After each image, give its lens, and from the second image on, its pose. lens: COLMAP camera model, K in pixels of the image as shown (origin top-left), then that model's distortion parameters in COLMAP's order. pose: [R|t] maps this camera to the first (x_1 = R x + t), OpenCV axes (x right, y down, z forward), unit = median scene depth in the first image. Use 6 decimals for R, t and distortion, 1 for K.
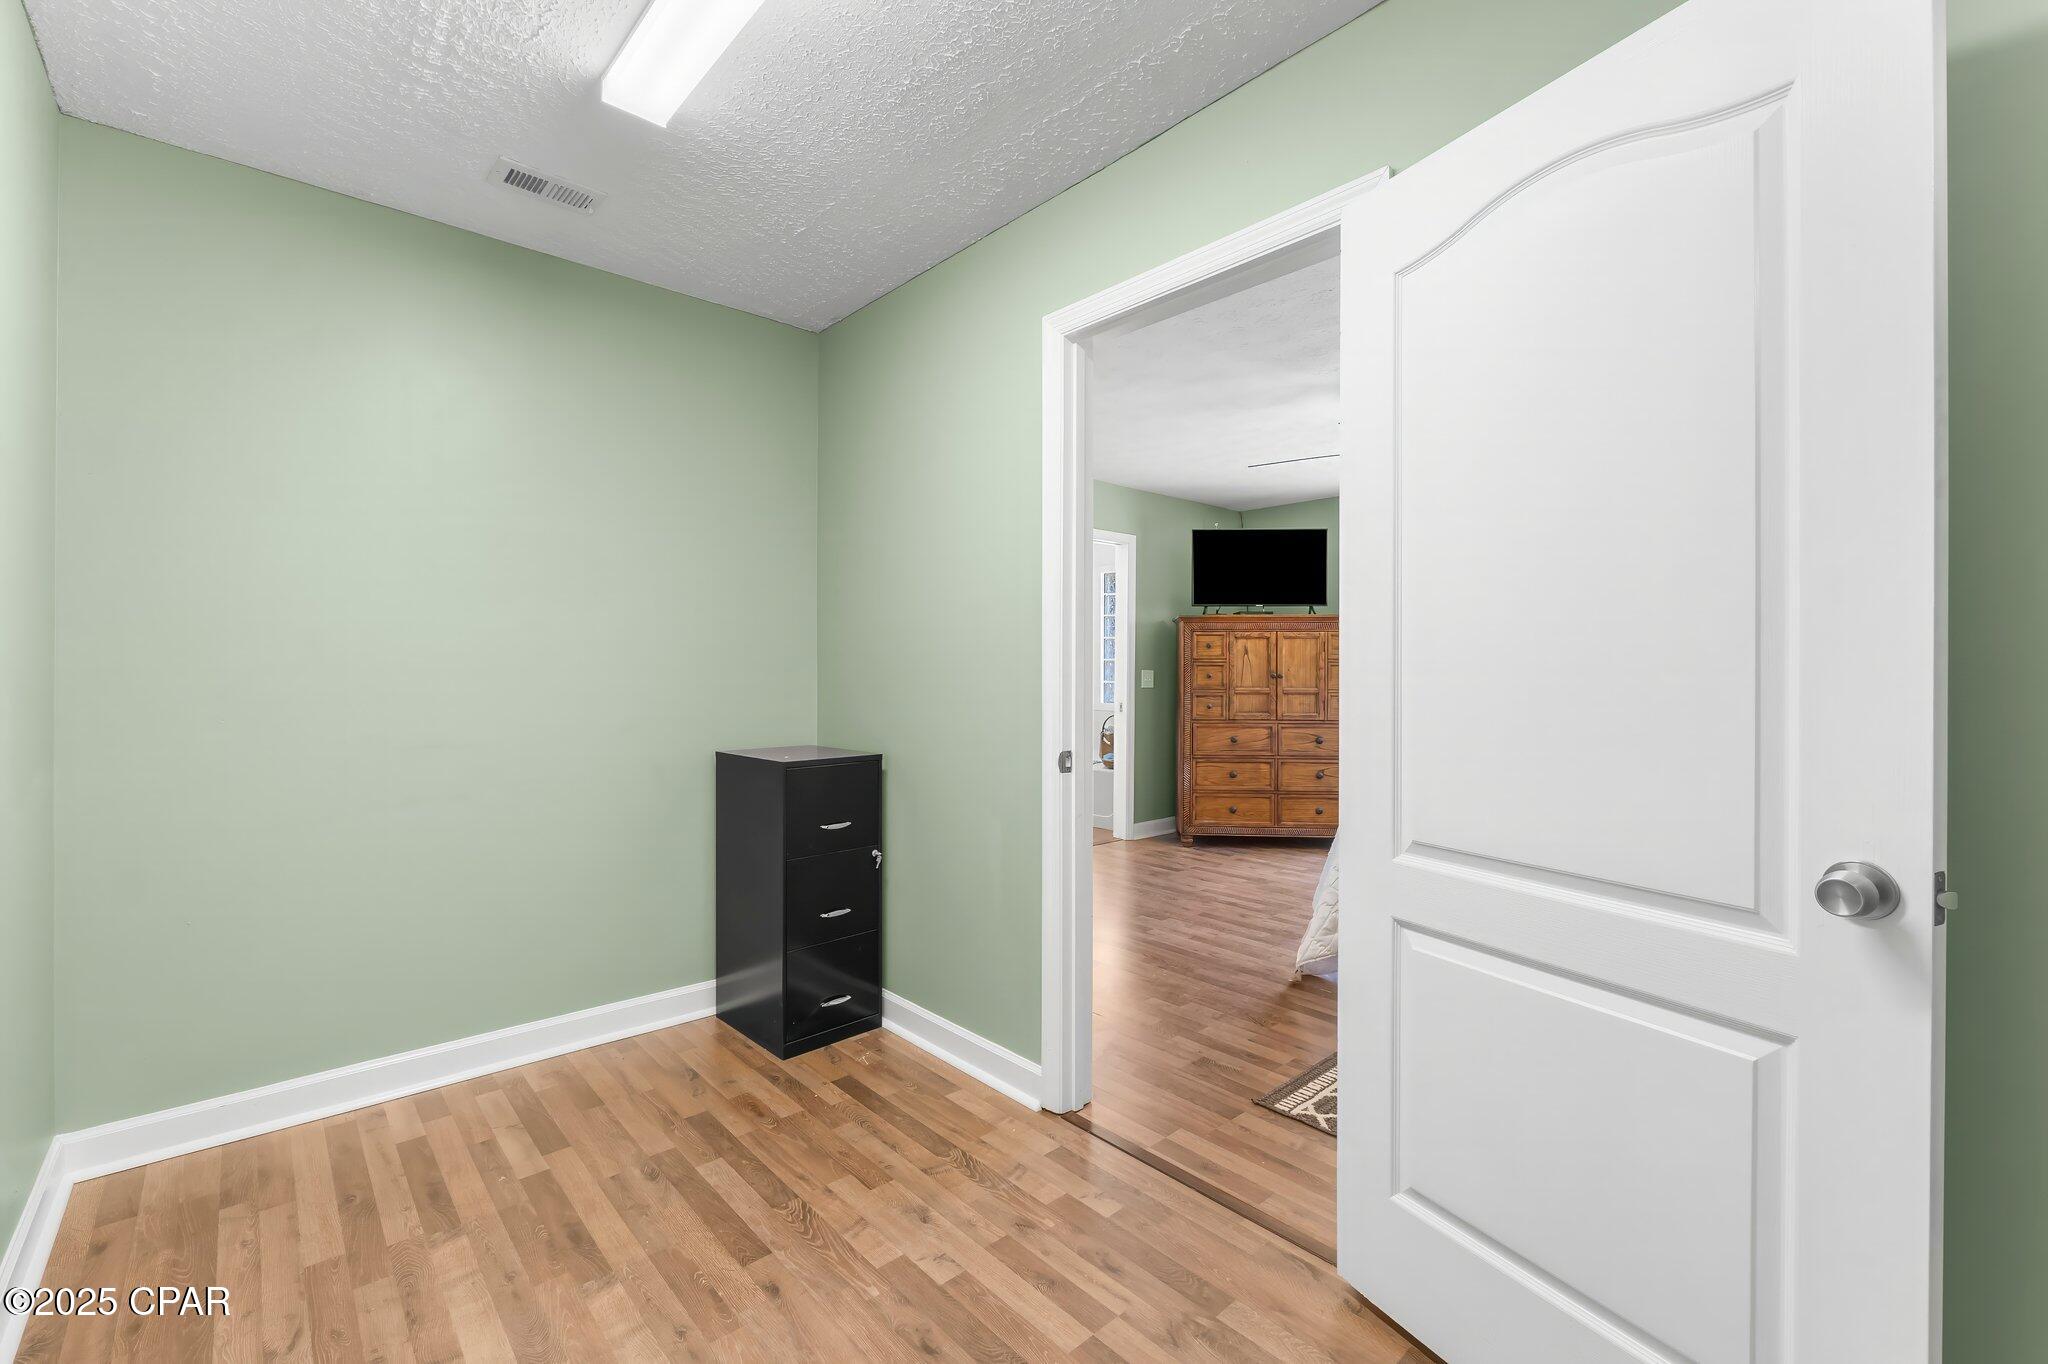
lens RADIAL K [[858.6, 0, 1032.9], [0, 858.6, 673.8], [0, 0, 1]] dist [-0.006498, -0.000601]
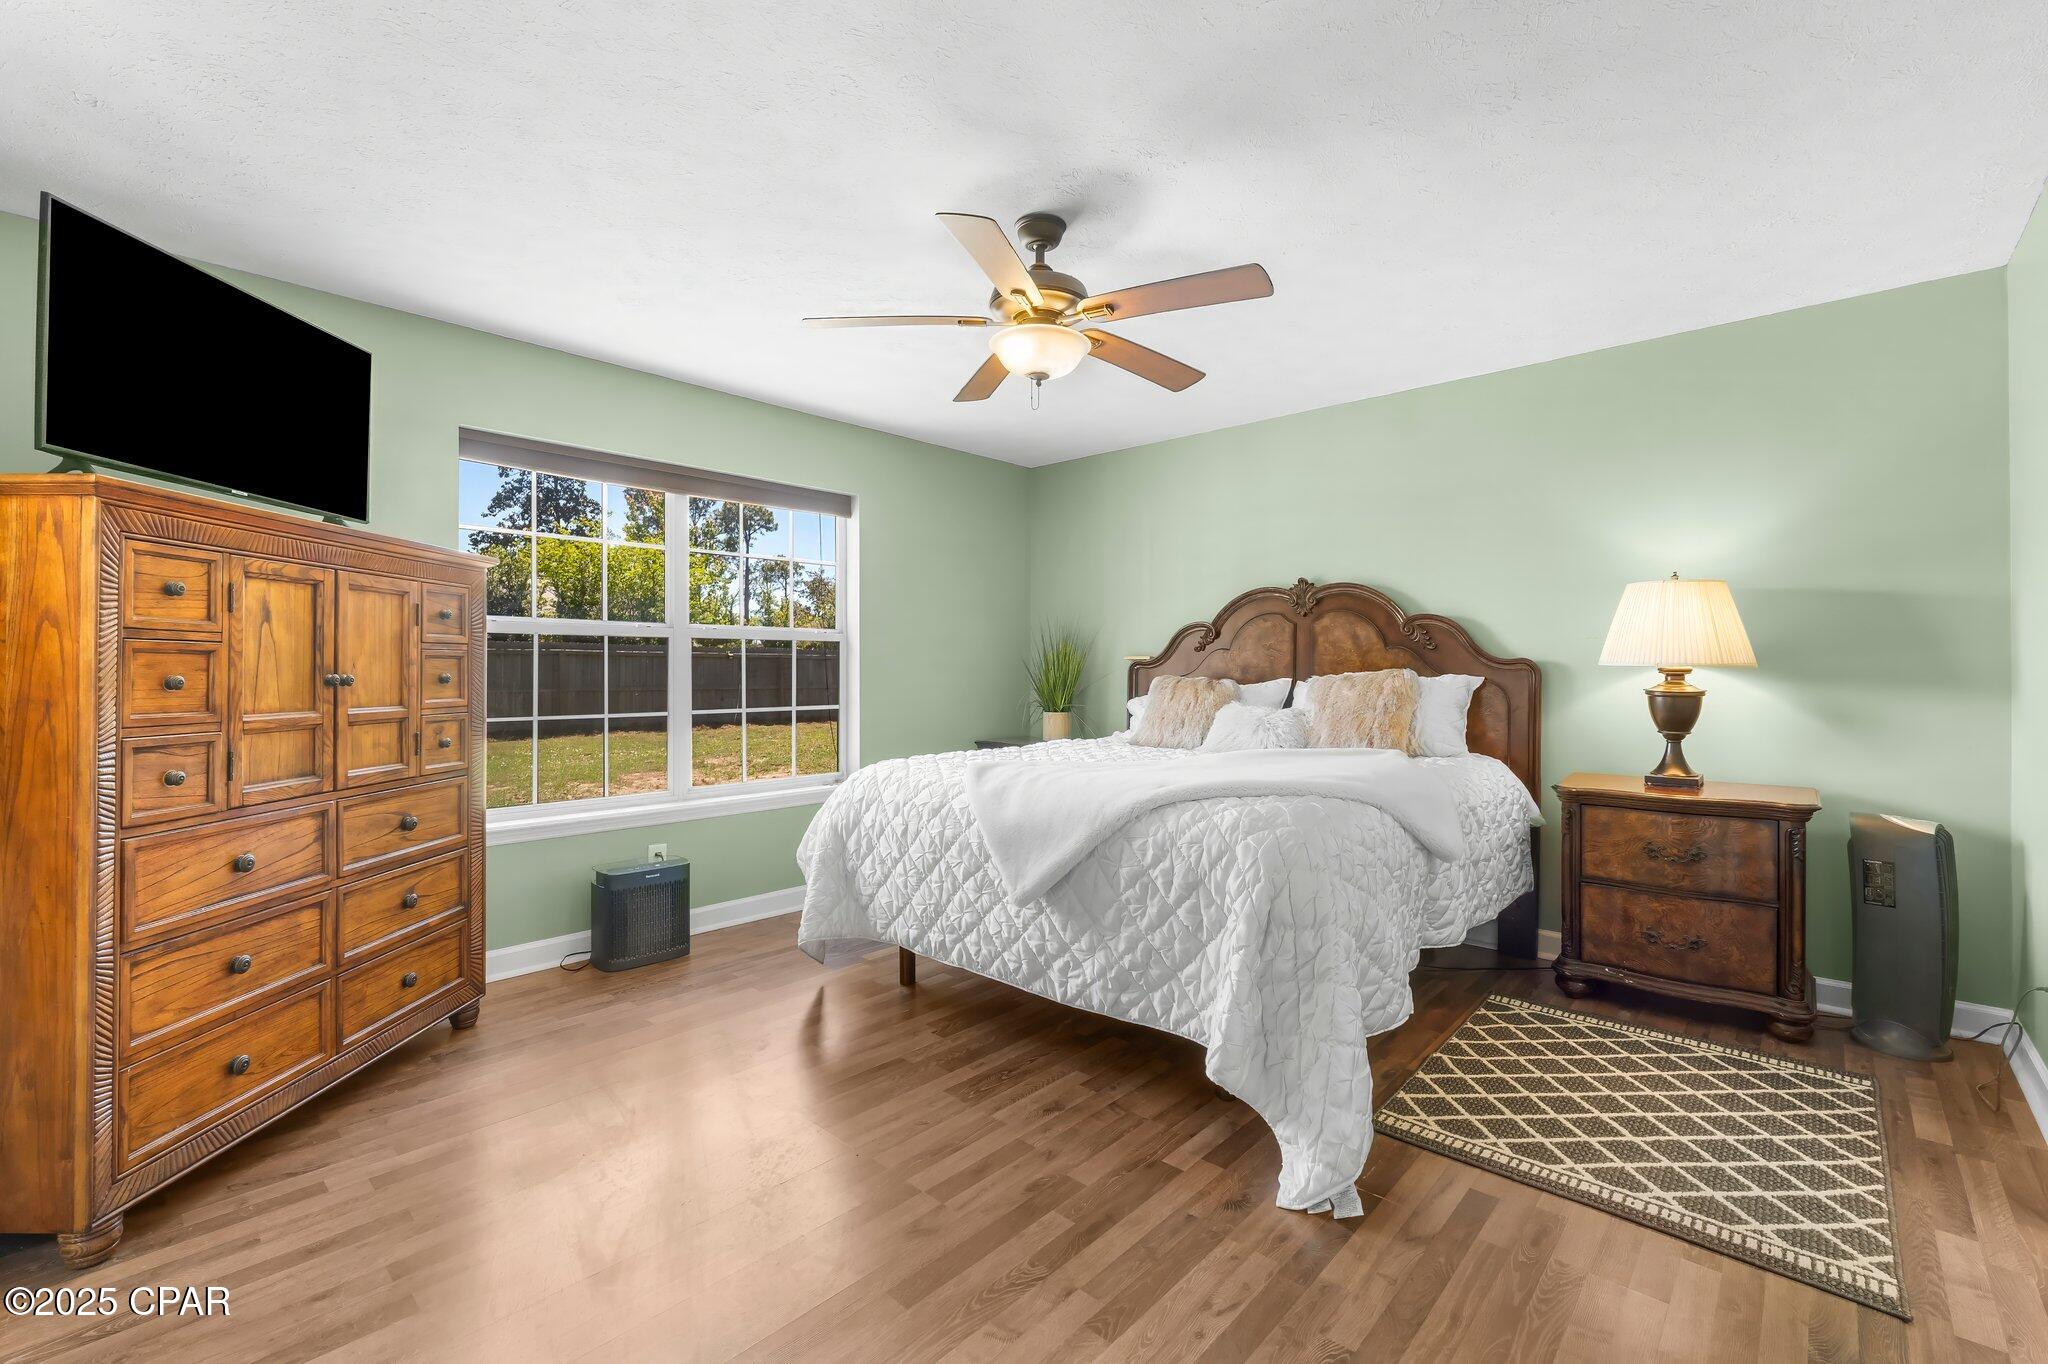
lens RADIAL K [[892.2, 0, 1031.3], [0, 892.2, 675.2], [0, 0, 1]] dist [-0.003020, -0.000578]
pose [[-0.085575, -0.007597, 0.996303, -0.154346], [-0.003659, 0.999967, 0.007311, -0.004366], [-0.996325, -0.003019, -0.085600, 0.710082]]
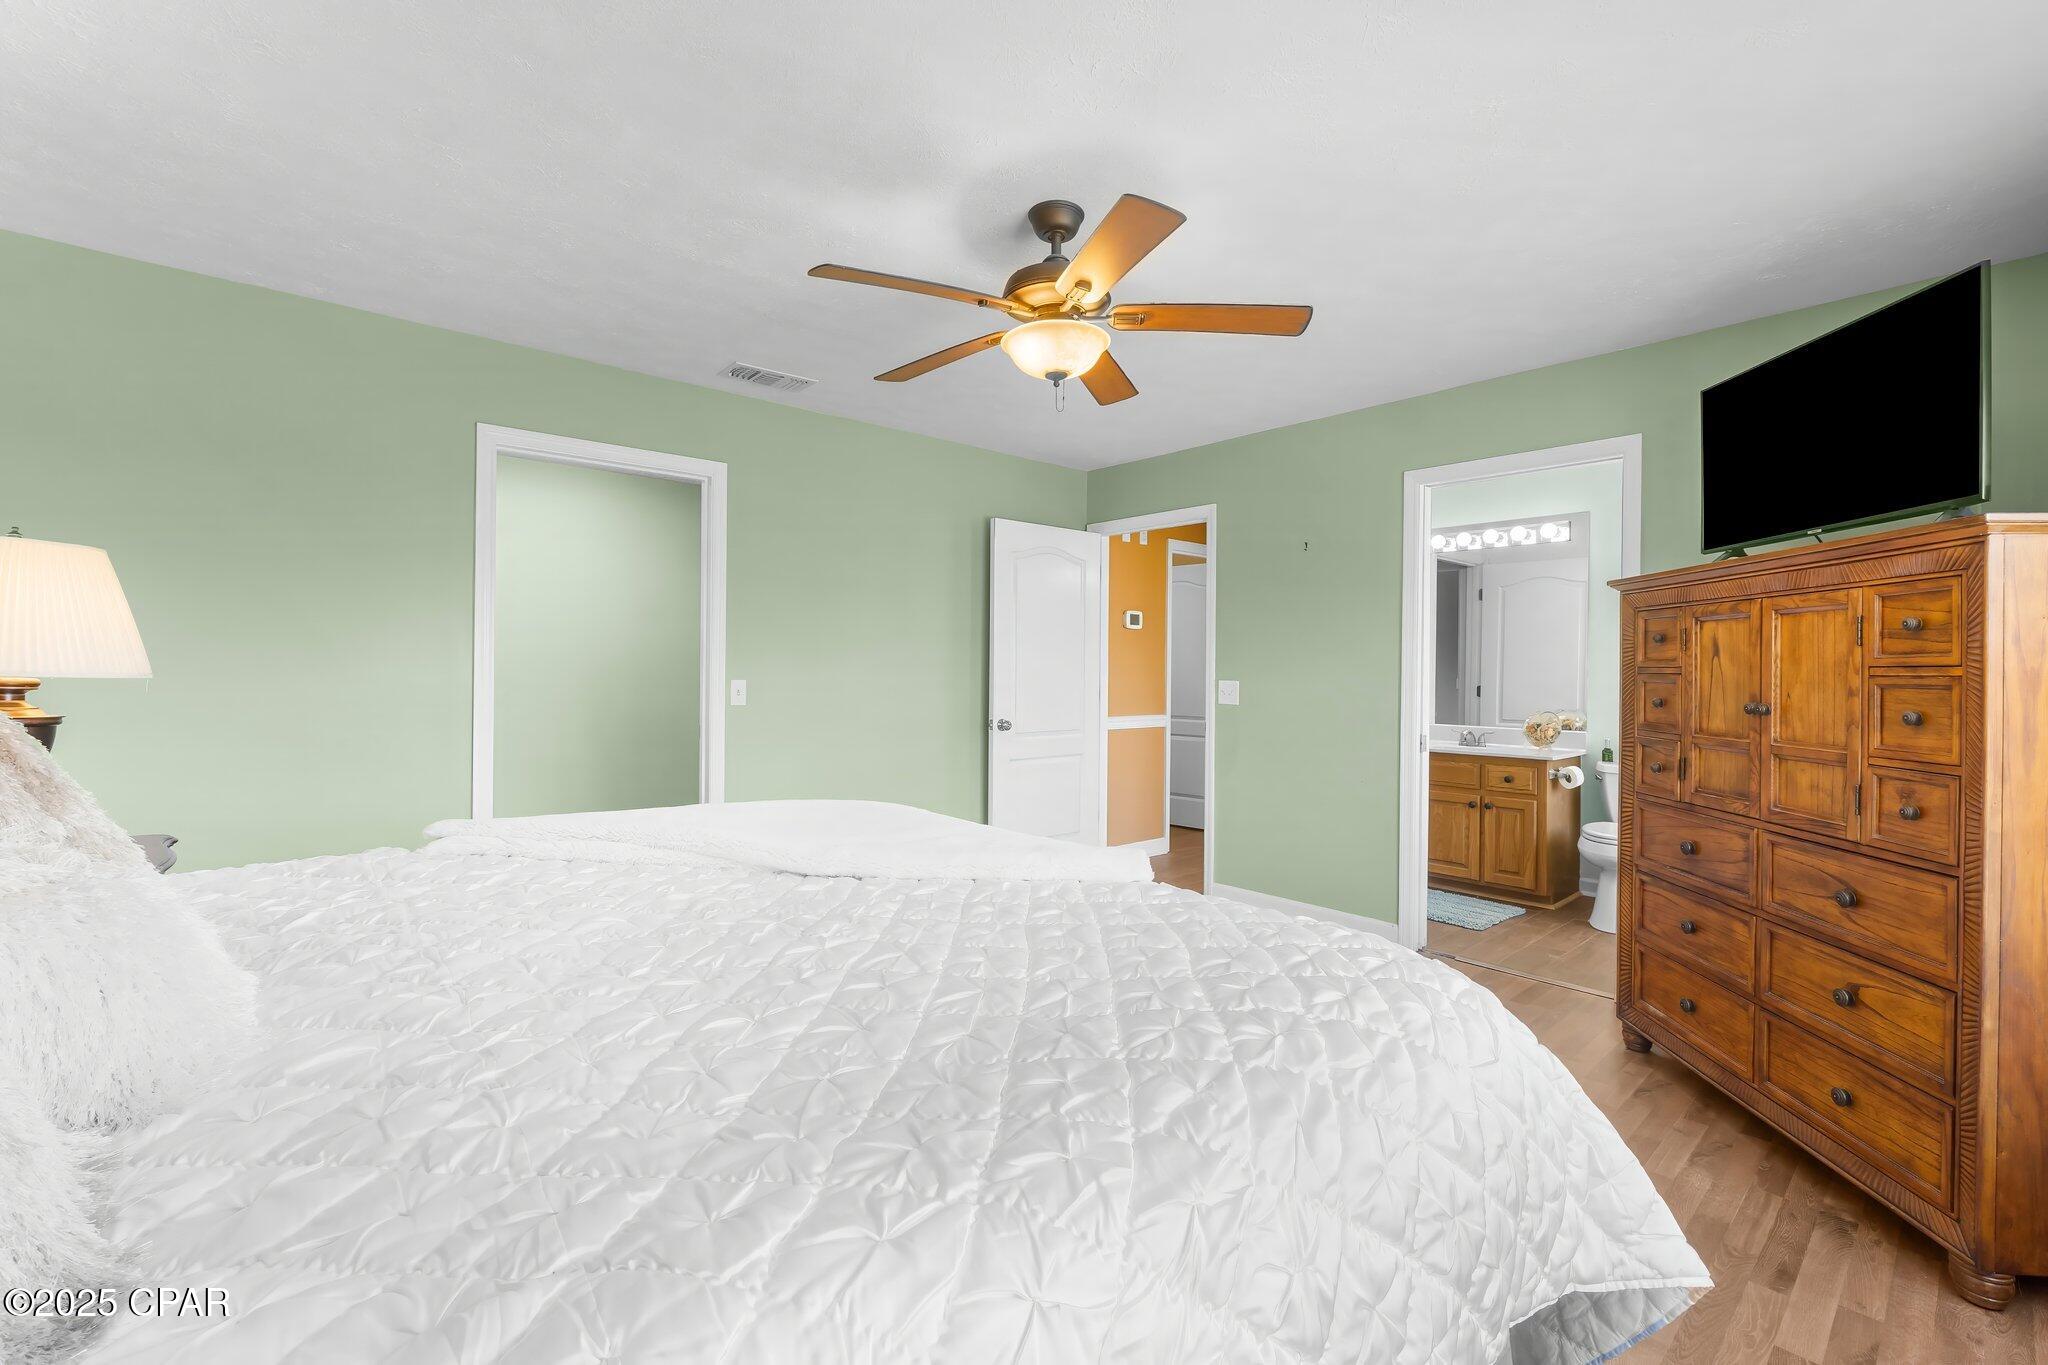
lens RADIAL K [[858.6, 0, 1032.9], [0, 858.6, 674.3], [0, 0, 1]] dist [-0.006498, -0.000601]
pose [[-0.020862, 0.008754, -0.999744, 0.683875], [-0.005855, 0.999943, 0.008878, -0.015332], [0.999765, 0.006039, -0.020809, 0.667231]]
